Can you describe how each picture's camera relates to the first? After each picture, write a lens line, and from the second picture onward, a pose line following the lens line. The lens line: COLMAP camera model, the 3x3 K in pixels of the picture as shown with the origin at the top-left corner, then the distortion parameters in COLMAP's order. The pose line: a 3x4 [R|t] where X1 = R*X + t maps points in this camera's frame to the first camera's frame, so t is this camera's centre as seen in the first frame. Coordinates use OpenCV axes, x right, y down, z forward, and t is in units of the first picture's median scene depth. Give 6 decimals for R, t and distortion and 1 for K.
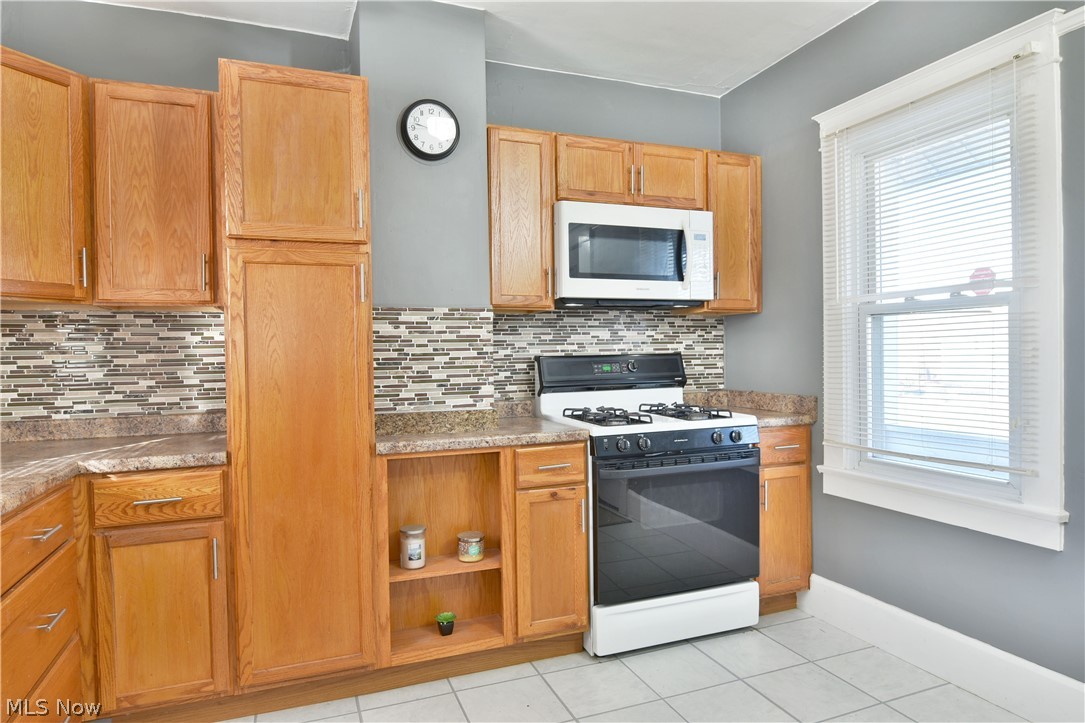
lens RADIAL K [[658.5, 0, 546.6], [0, 658.5, 364.9], [0, 0, 1]] dist [-0.010403, -0.006517]
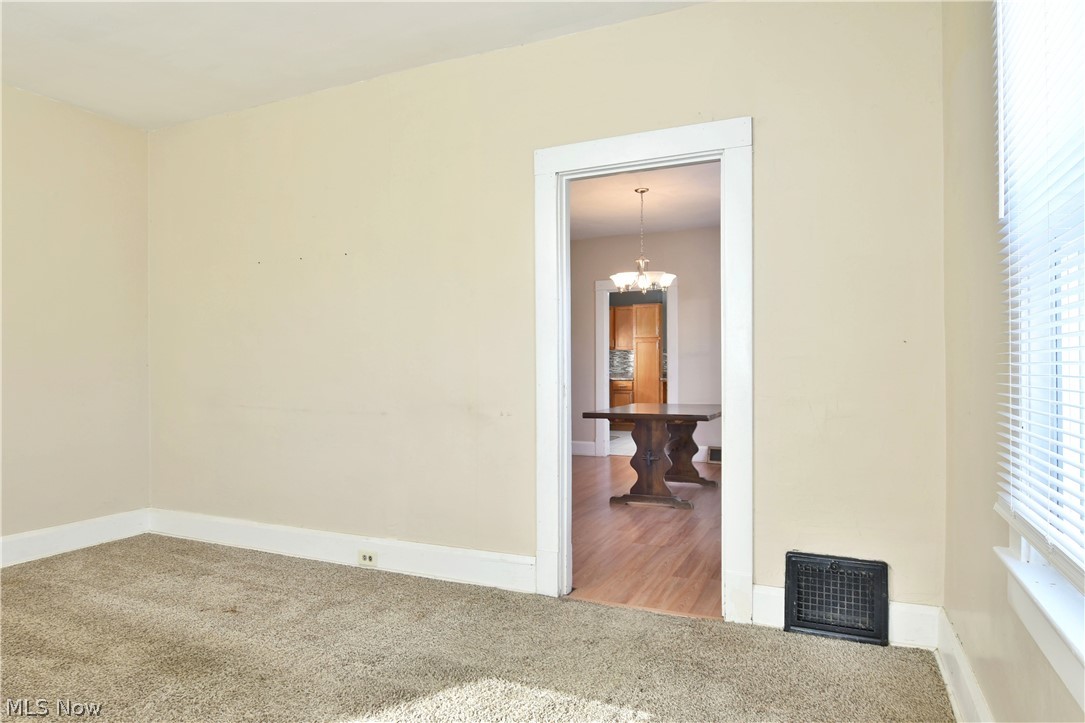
lens RADIAL K [[658.5, 0, 541.9], [0, 658.5, 364.5], [0, 0, 1]] dist [-0.010403, -0.006517]
pose [[0.697574, 0.010652, -0.716433, 2.453199], [-0.020207, 0.999784, -0.004810, 0.055173], [0.716228, 0.017832, 0.697639, -2.832391]]
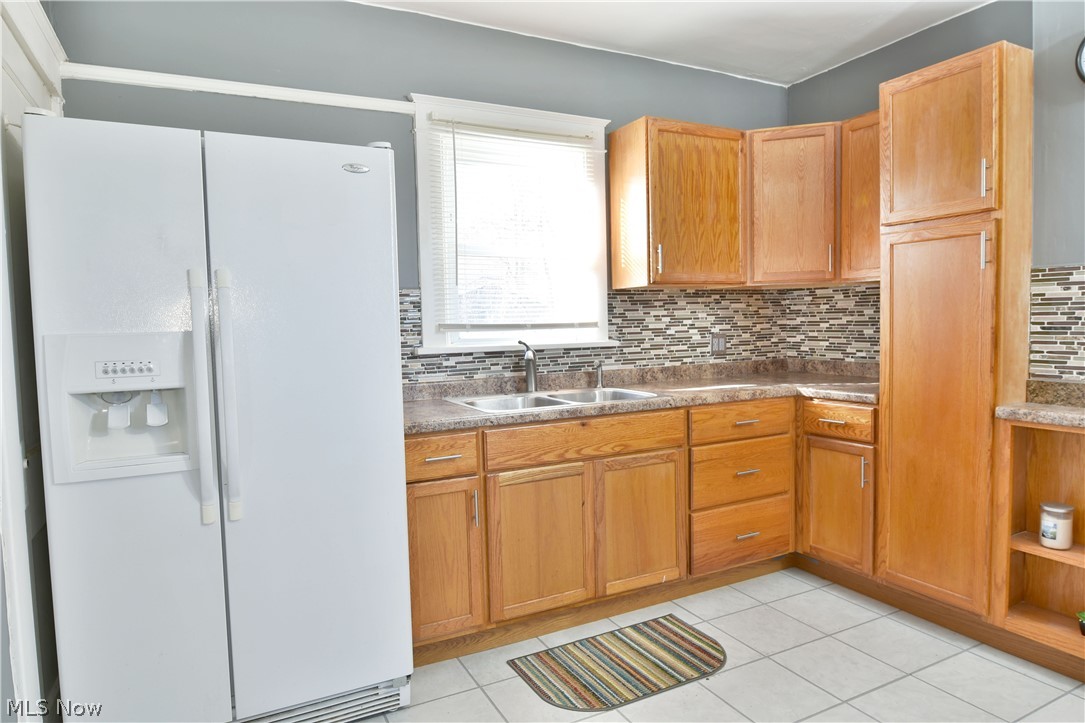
lens RADIAL K [[658.5, 0, 542.5], [0, 658.5, 364.8], [0, 0, 1]] dist [-0.010403, -0.006517]
pose [[0.103356, 0.077684, -0.991606, 0.628247], [0.000628, 0.996940, 0.078167, -0.023595], [0.994644, -0.008702, 0.102991, 0.186397]]
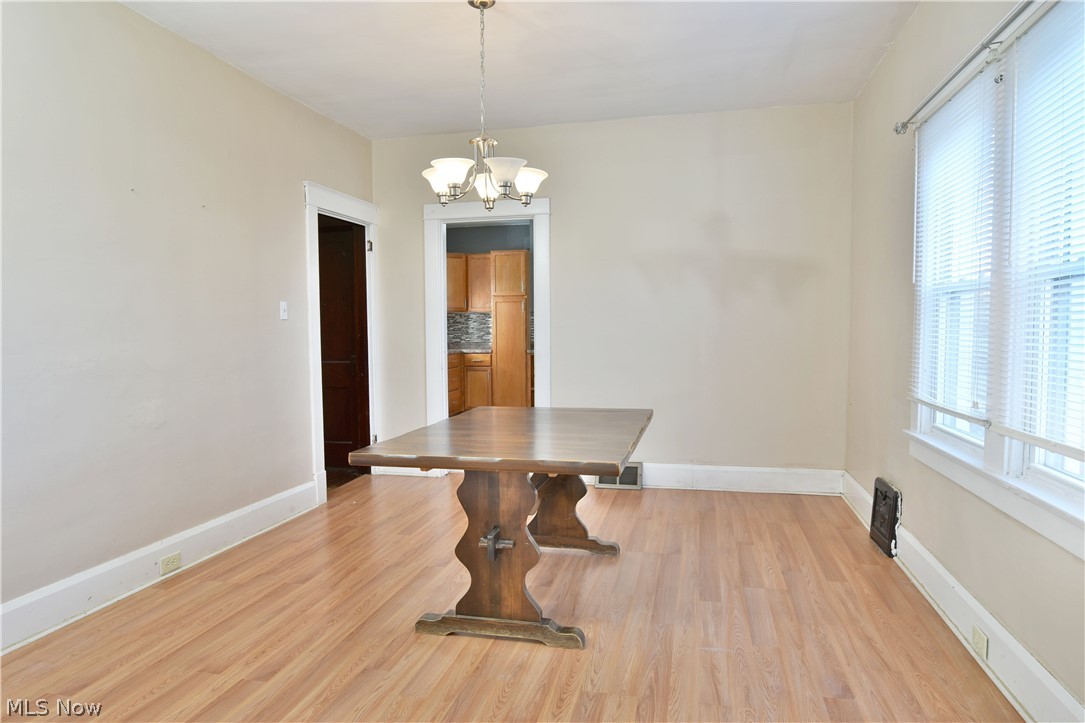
lens RADIAL K [[658.5, 0, 542.8], [0, 658.5, 362.6], [0, 0, 1]] dist [-0.010403, -0.006517]
pose [[0.822932, 0.041284, -0.566638, 1.776183], [-0.016773, 0.998687, 0.048402, 0.009385], [0.567892, -0.030328, 0.822544, -1.843198]]
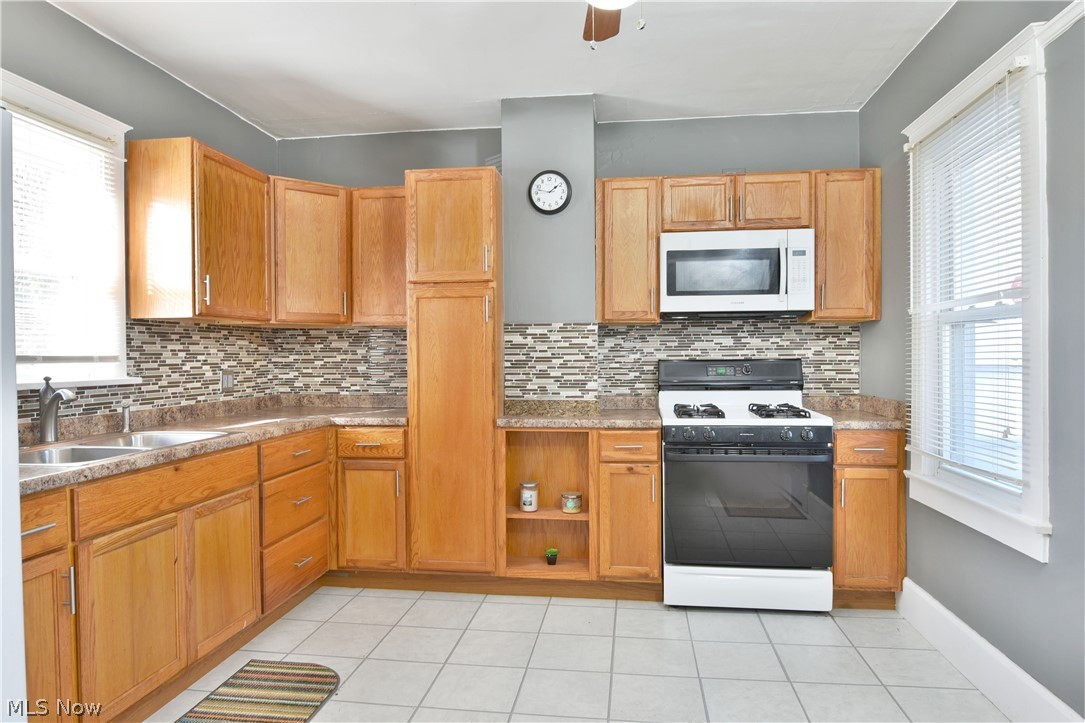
lens RADIAL K [[658.5, 0, 544.9], [0, 658.5, 364.8], [0, 0, 1]] dist [-0.010403, -0.006517]
pose [[0.875651, 0.016793, -0.482652, 0.498041], [-0.017578, 0.999841, 0.002897, -0.005297], [0.482624, 0.005947, 0.875808, -0.202597]]
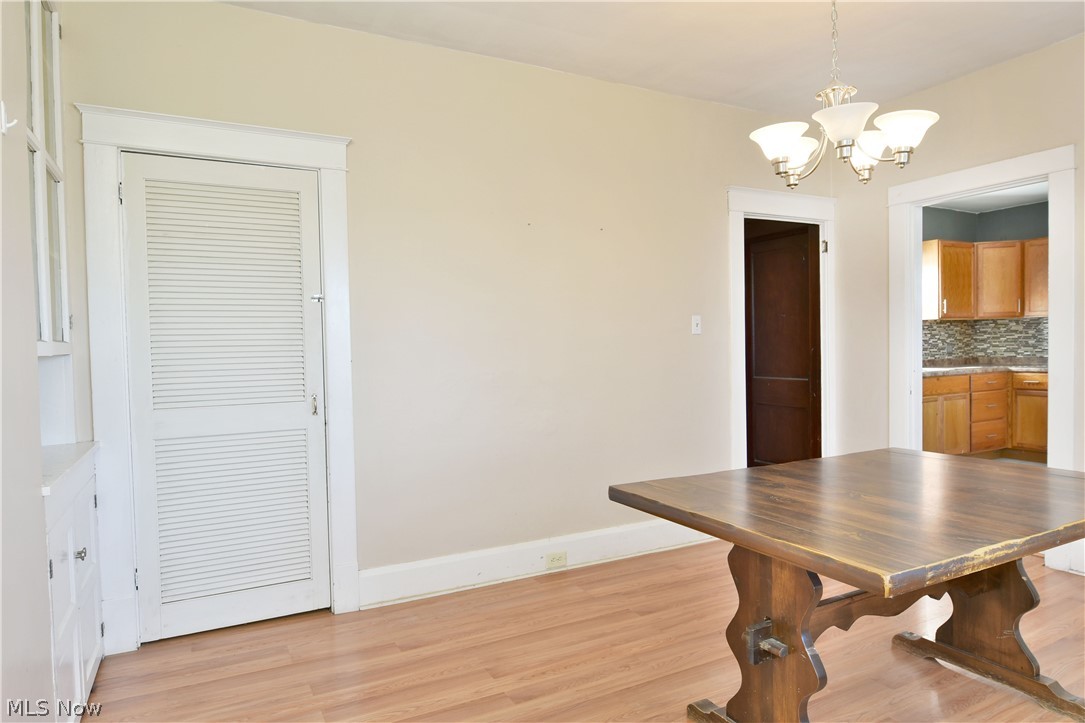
lens RADIAL K [[658.5, 0, 542.3], [0, 658.5, 363.3], [0, 0, 1]] dist [-0.010403, -0.006517]
pose [[0.111198, 0.042104, -0.992906, 1.847080], [-0.001923, 0.999109, 0.042152, -0.005009], [0.993796, -0.002778, 0.111180, -1.371070]]
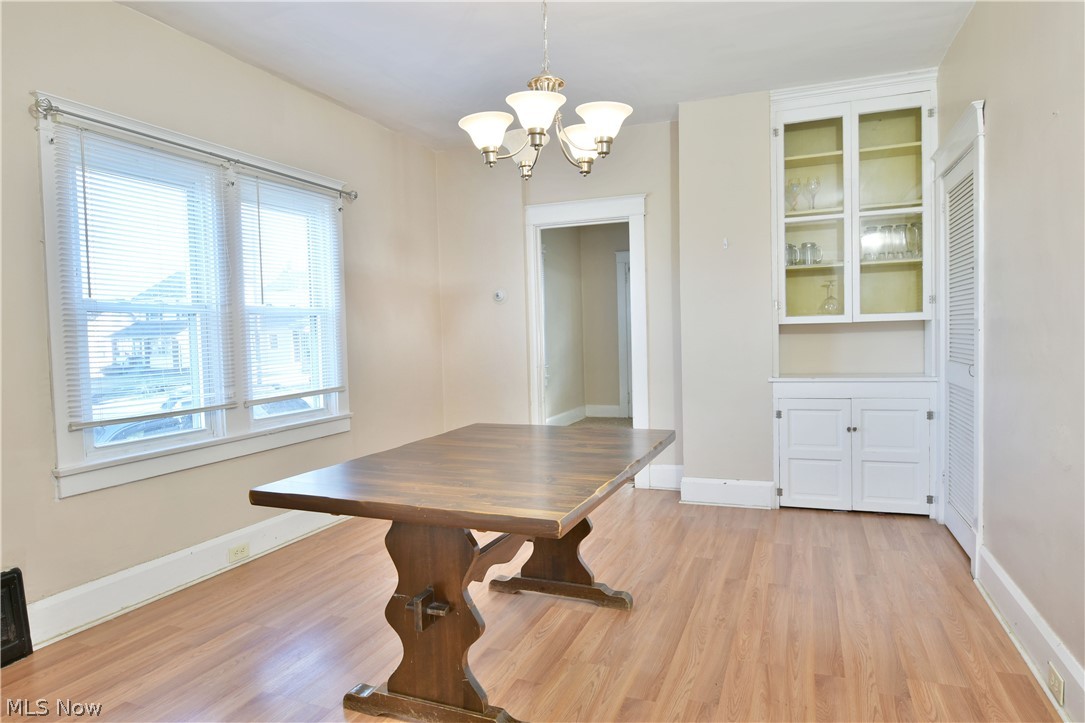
lens RADIAL K [[658.5, 0, 546.1], [0, 658.5, 361.5], [0, 0, 1]] dist [-0.010403, -0.006517]
pose [[-0.733355, 0.005086, 0.679827, 0.289822], [0.050646, 0.997602, 0.047170, 0.003996], [-0.677957, 0.069023, -0.731854, -0.113873]]
